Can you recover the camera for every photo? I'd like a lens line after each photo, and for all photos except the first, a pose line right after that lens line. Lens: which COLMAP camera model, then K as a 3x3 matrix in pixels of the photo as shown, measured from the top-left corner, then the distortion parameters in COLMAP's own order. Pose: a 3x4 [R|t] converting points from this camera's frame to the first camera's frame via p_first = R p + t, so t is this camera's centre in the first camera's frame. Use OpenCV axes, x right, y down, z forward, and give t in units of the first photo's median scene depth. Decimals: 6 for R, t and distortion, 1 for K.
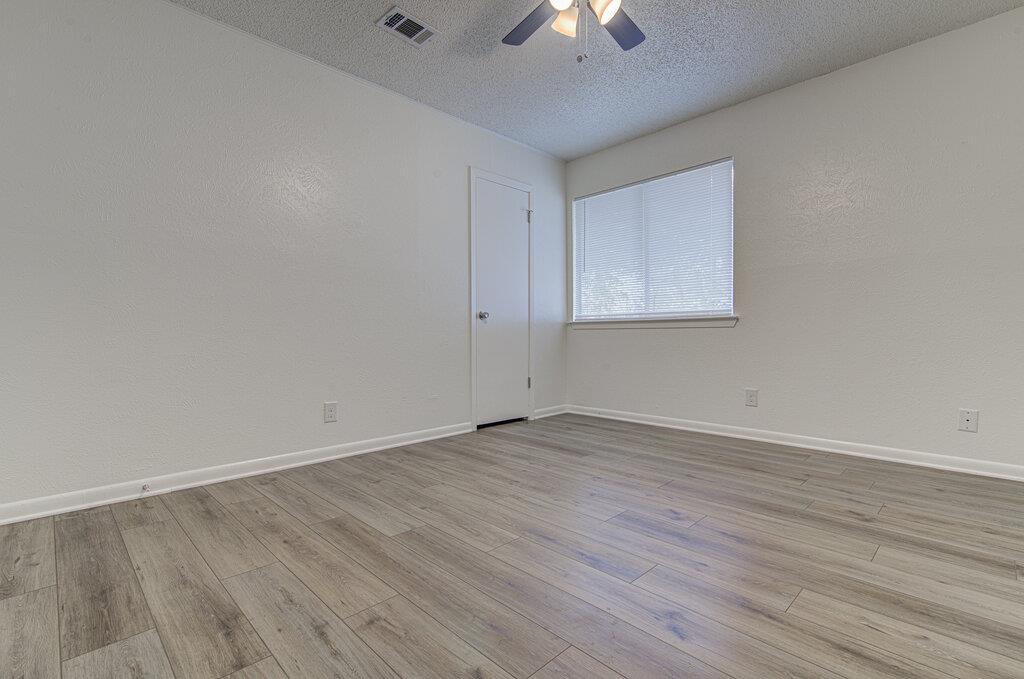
lens RADIAL K [[468.7, 0, 512.4], [0, 468.7, 339.4], [0, 0, 1]] dist [0.015467, -0.000576]
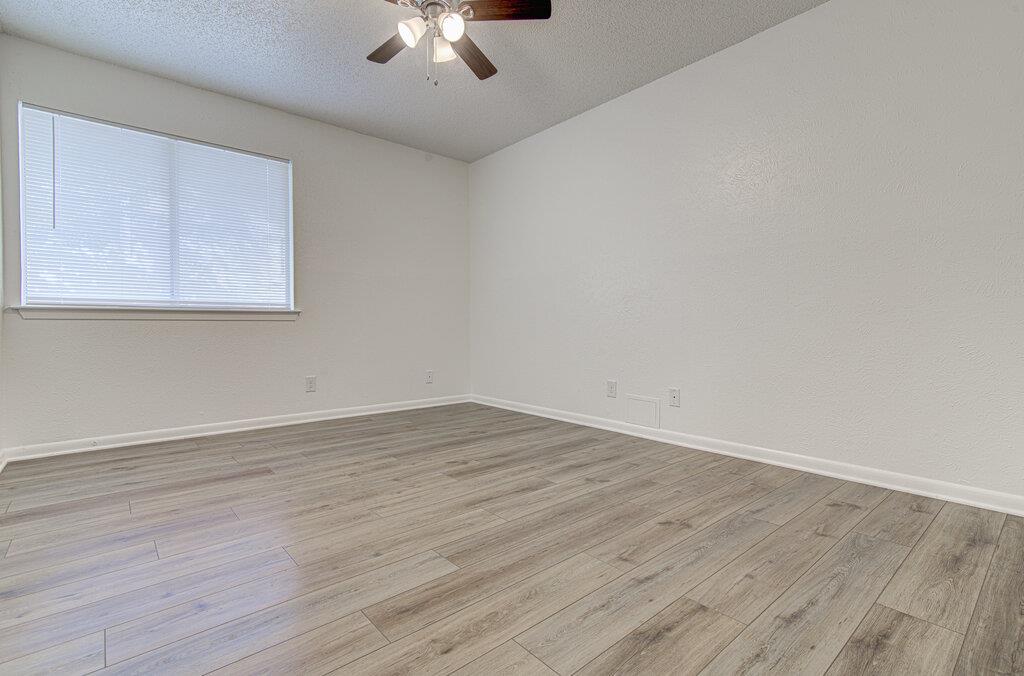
lens RADIAL K [[468.7, 0, 510.5], [0, 468.7, 322.7], [0, 0, 1]] dist [0.015467, -0.000576]
pose [[0.073426, 0.012106, 0.997227, -1.465800], [0.013690, 0.999820, -0.013145, -0.002725], [-0.997207, 0.014617, 0.073248, 1.136573]]
